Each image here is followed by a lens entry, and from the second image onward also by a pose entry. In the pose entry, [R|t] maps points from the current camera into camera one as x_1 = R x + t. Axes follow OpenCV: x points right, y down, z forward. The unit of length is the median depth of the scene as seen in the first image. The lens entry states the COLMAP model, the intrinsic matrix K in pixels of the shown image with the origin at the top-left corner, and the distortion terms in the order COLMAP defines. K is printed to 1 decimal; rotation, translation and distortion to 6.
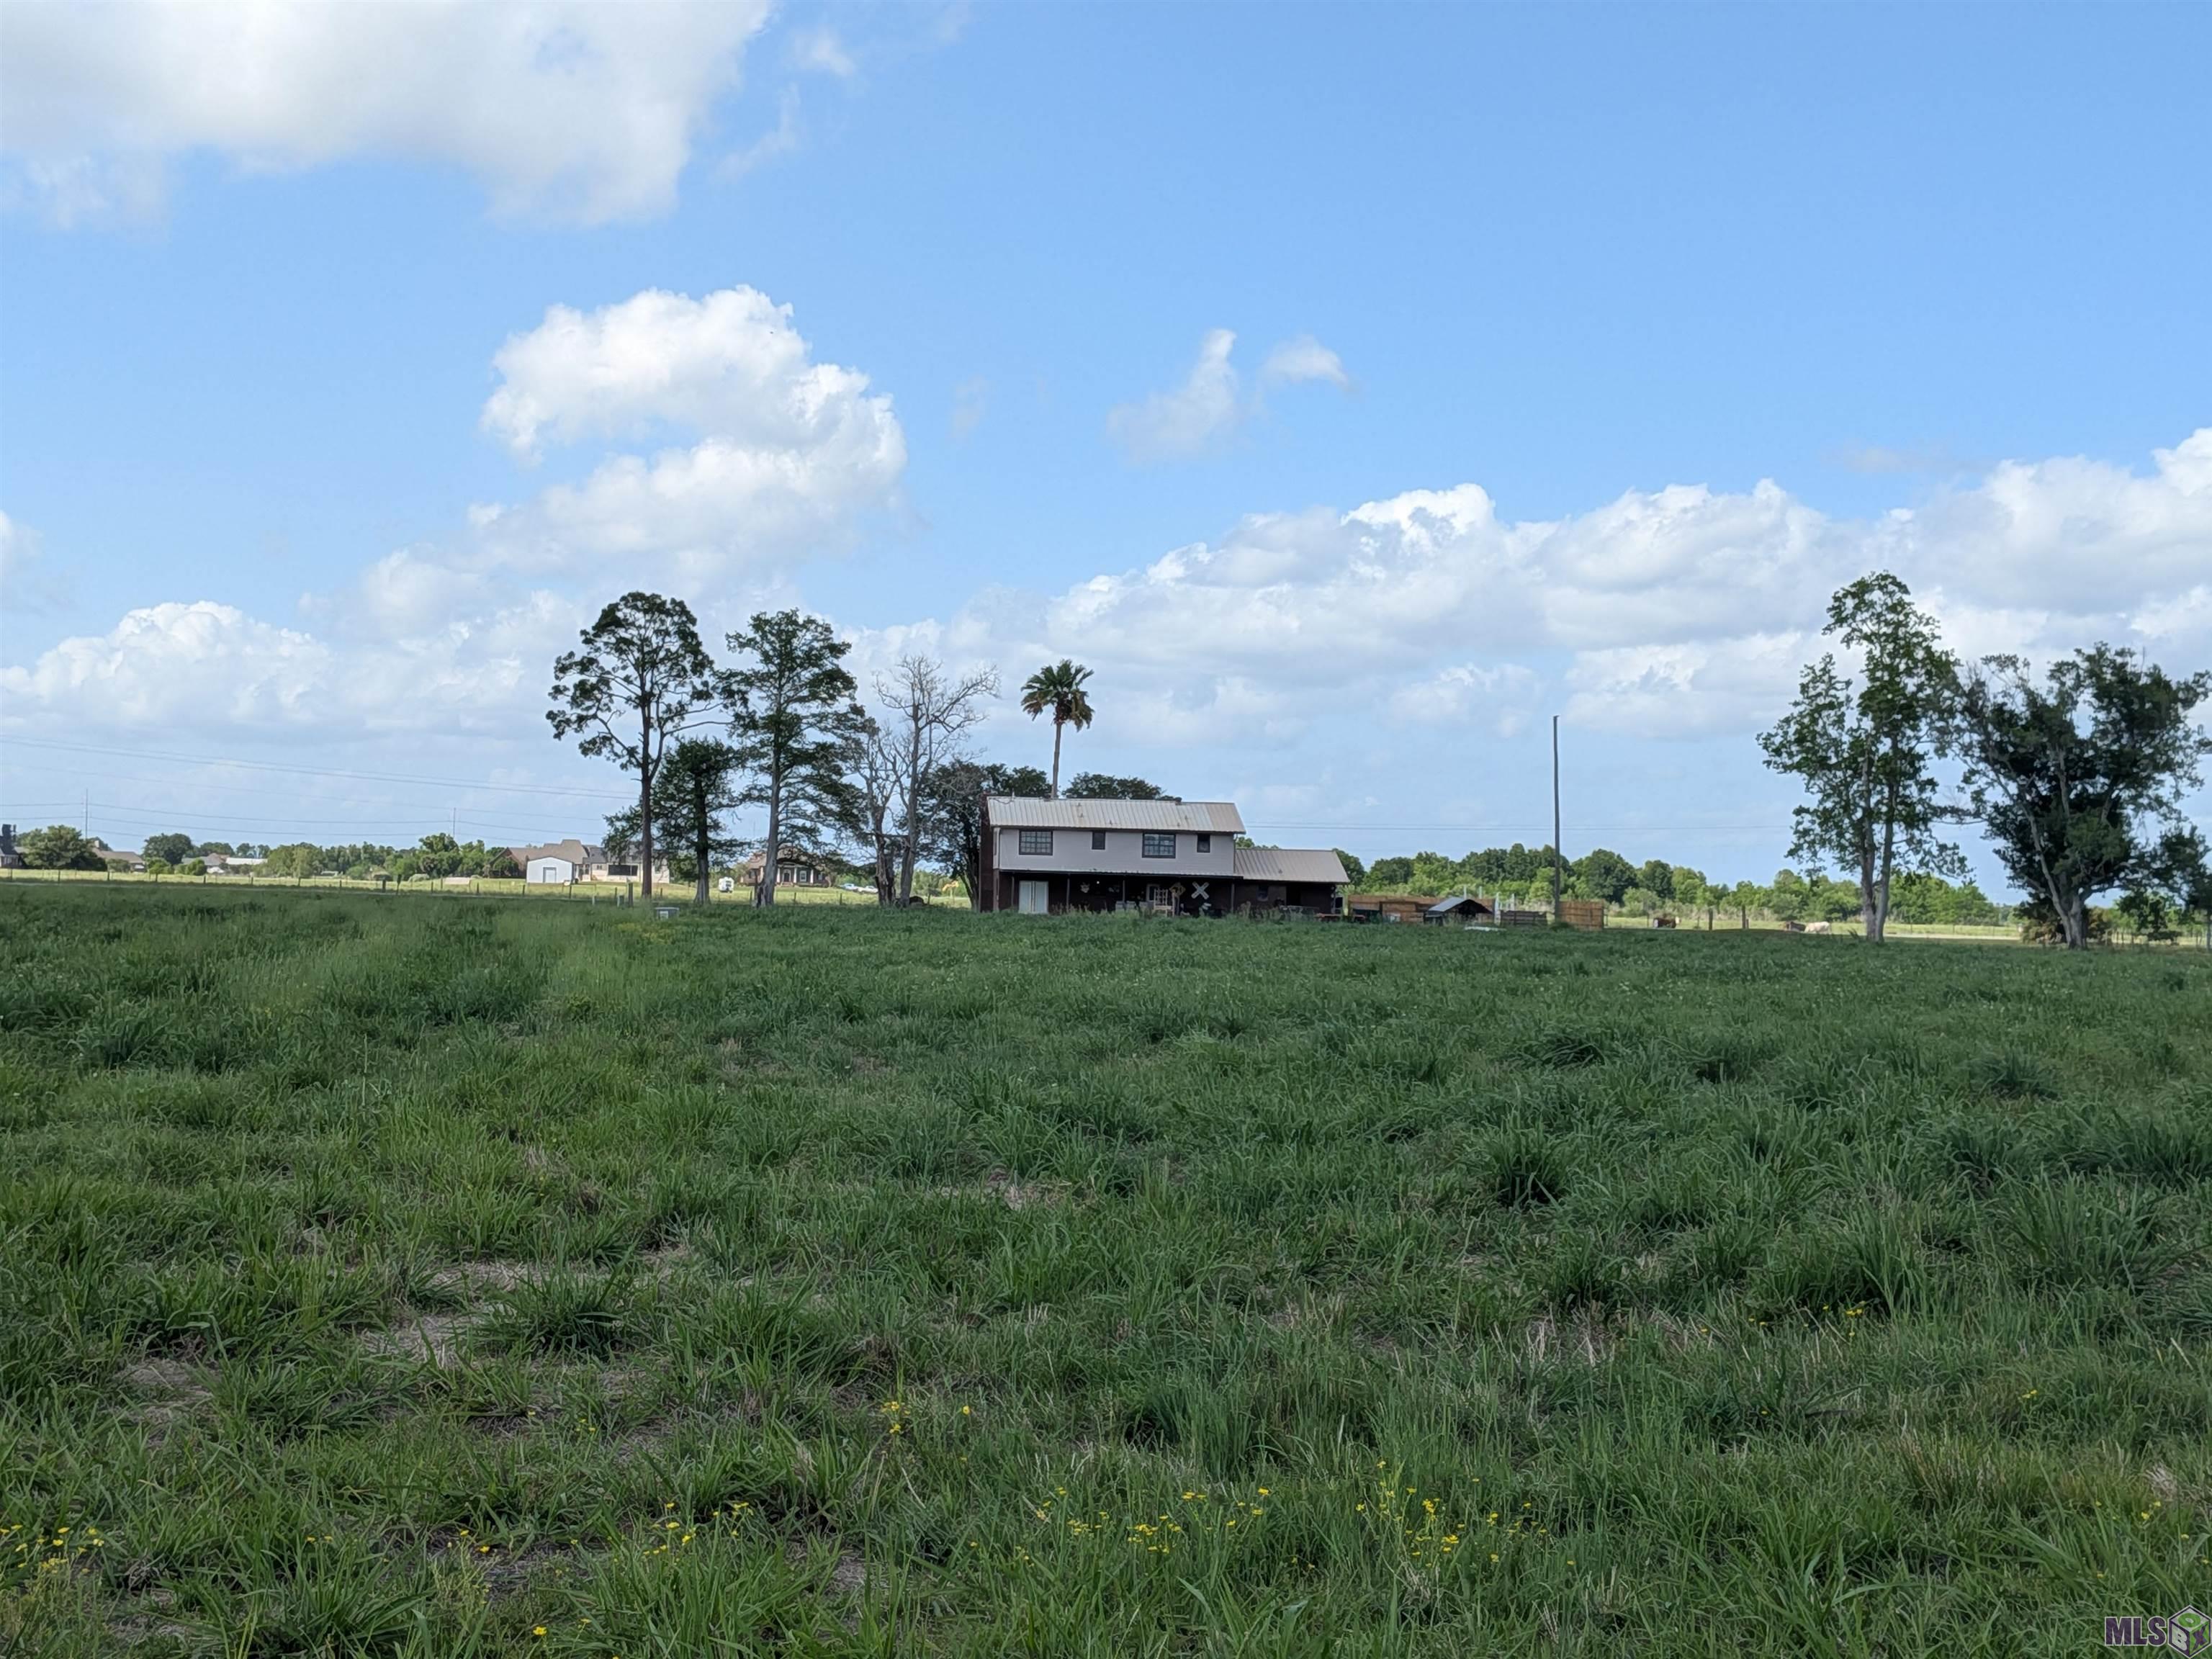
lens RADIAL K [[1553.8, 0, 1103.0], [0, 1553.8, 825.9], [0, 0, 1]] dist [0.002737, -0.016333]
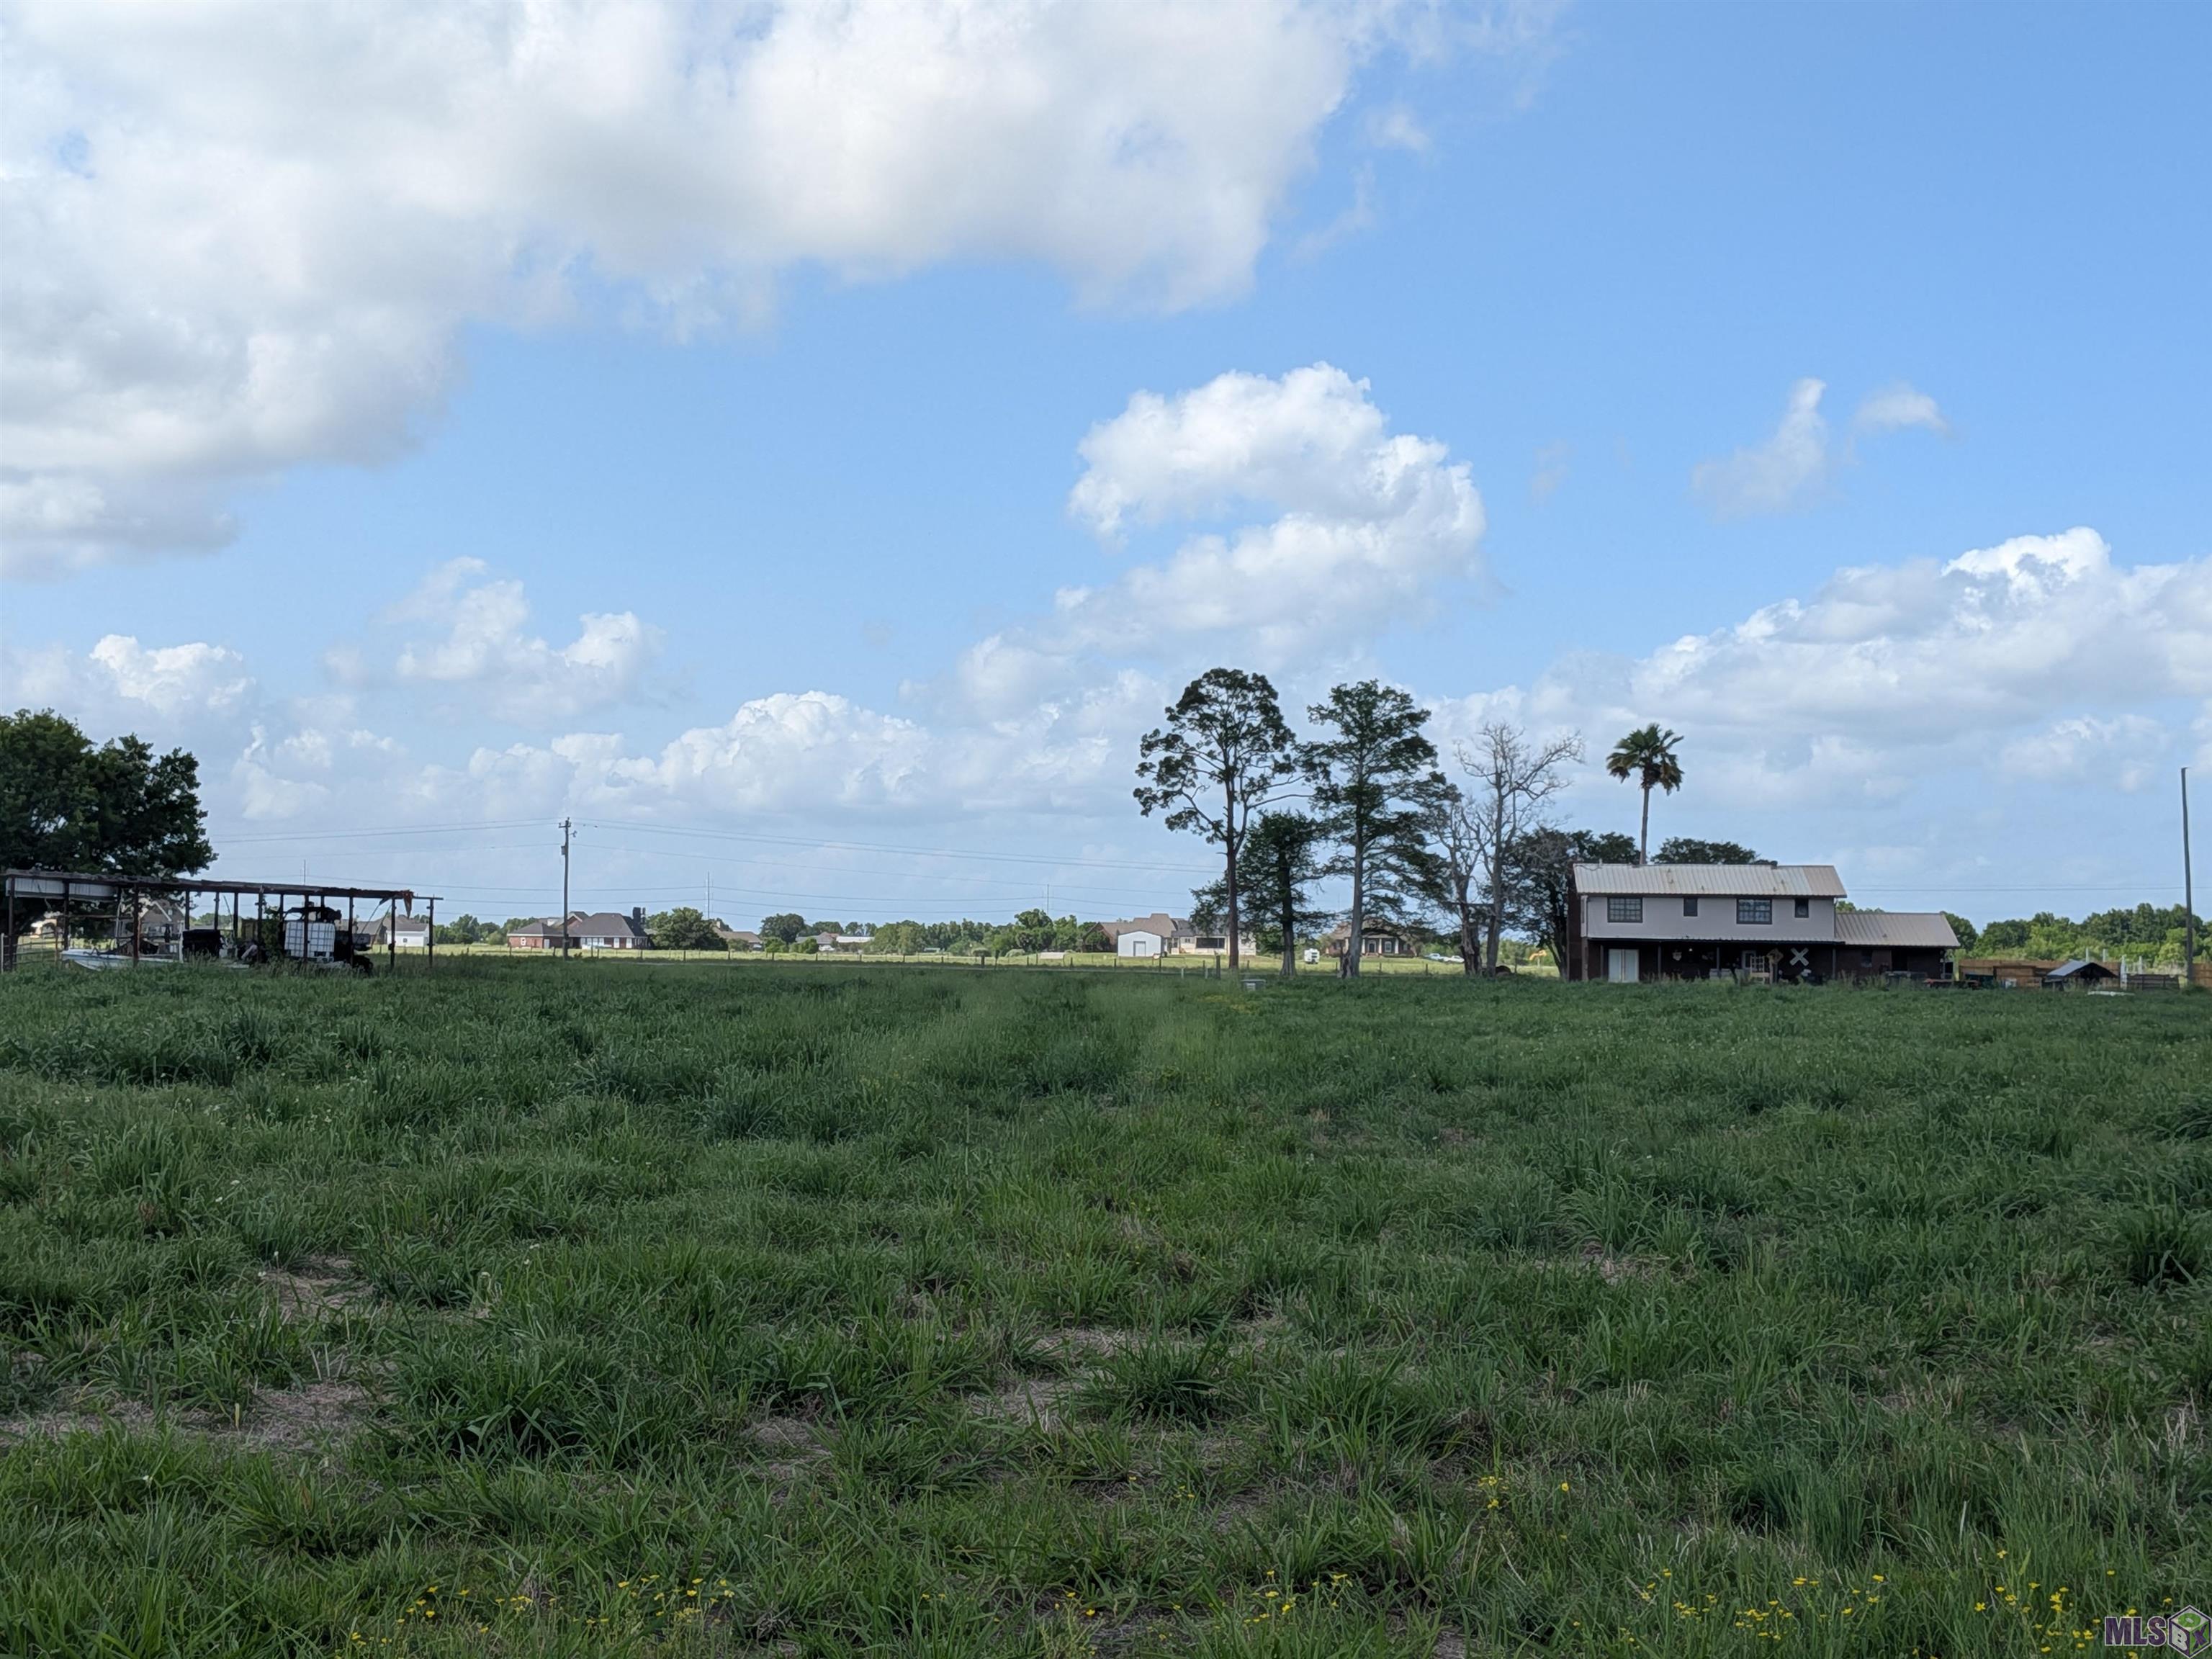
lens RADIAL K [[1553.8, 0, 1099.8], [0, 1553.8, 818.4], [0, 0, 1]] dist [0.002737, -0.016333]
pose [[0.992794, -0.019993, -0.118152, -0.258610], [0.018716, 0.999754, -0.011909, -0.041908], [0.118361, 0.009612, 0.992924, -0.016535]]
